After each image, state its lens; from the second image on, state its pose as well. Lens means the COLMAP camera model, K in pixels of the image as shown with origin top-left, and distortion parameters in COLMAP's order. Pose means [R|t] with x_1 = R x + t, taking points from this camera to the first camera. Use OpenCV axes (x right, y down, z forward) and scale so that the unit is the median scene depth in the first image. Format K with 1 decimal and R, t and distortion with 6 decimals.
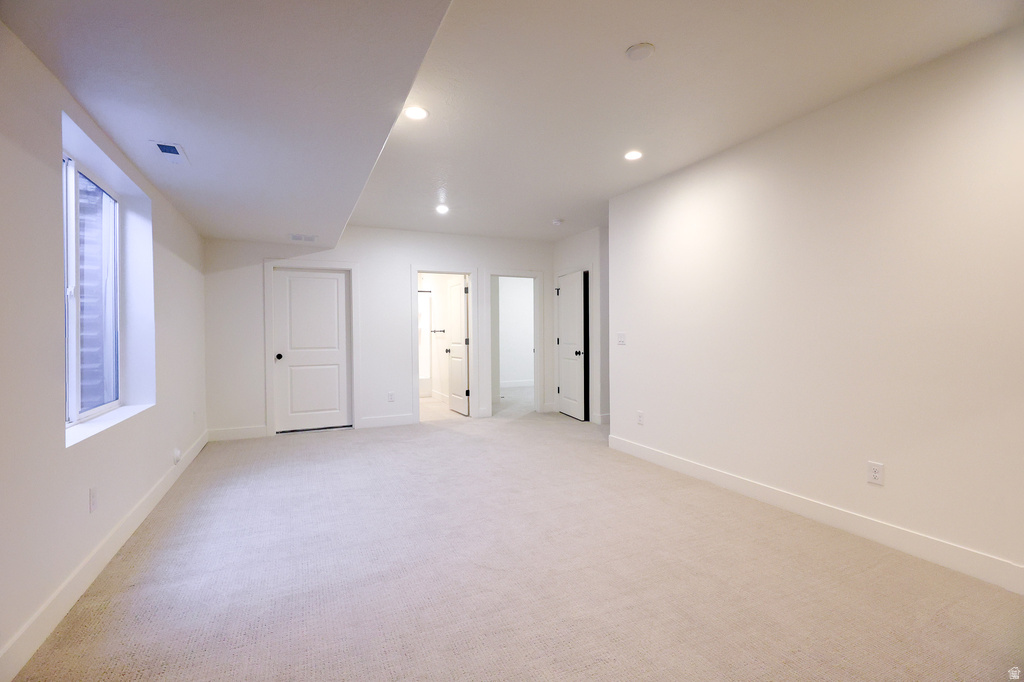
lens RADIAL K [[468.2, 0, 512.0], [0, 468.2, 341.0], [0, 0, 1]] dist [-0.002096, -0.000222]
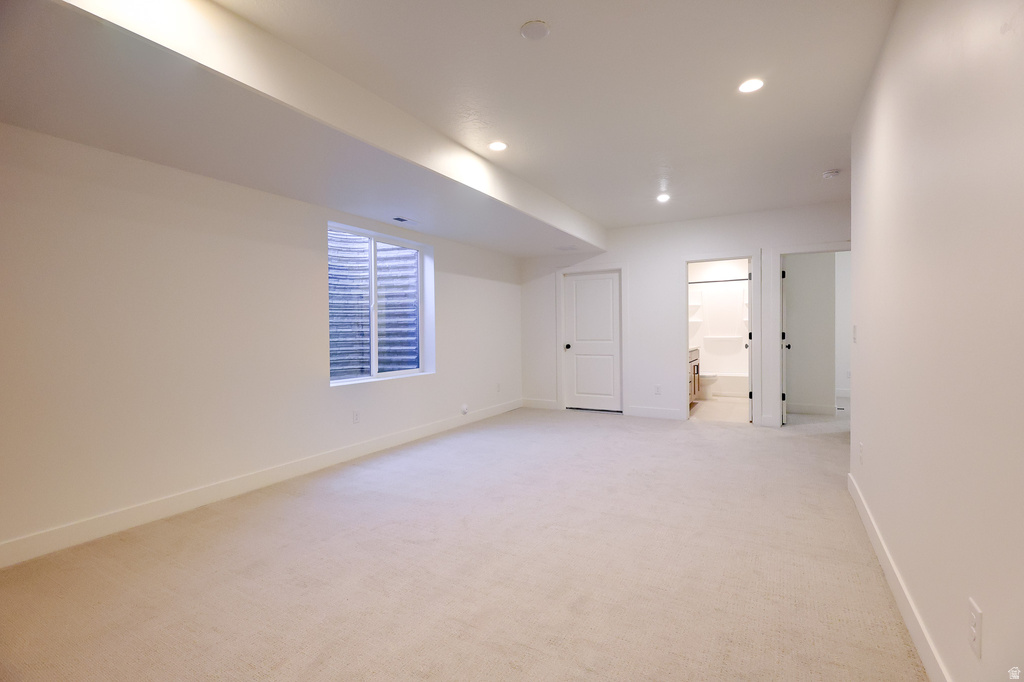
lens RADIAL K [[468.2, 0, 512.0], [0, 468.2, 341.0], [0, 0, 1]] dist [-0.002096, -0.000222]
pose [[0.583333, 0.021034, -0.811961, 0.415437], [-0.004726, 0.999736, 0.022503, -0.007905], [0.812220, -0.009290, 0.583278, 0.161964]]
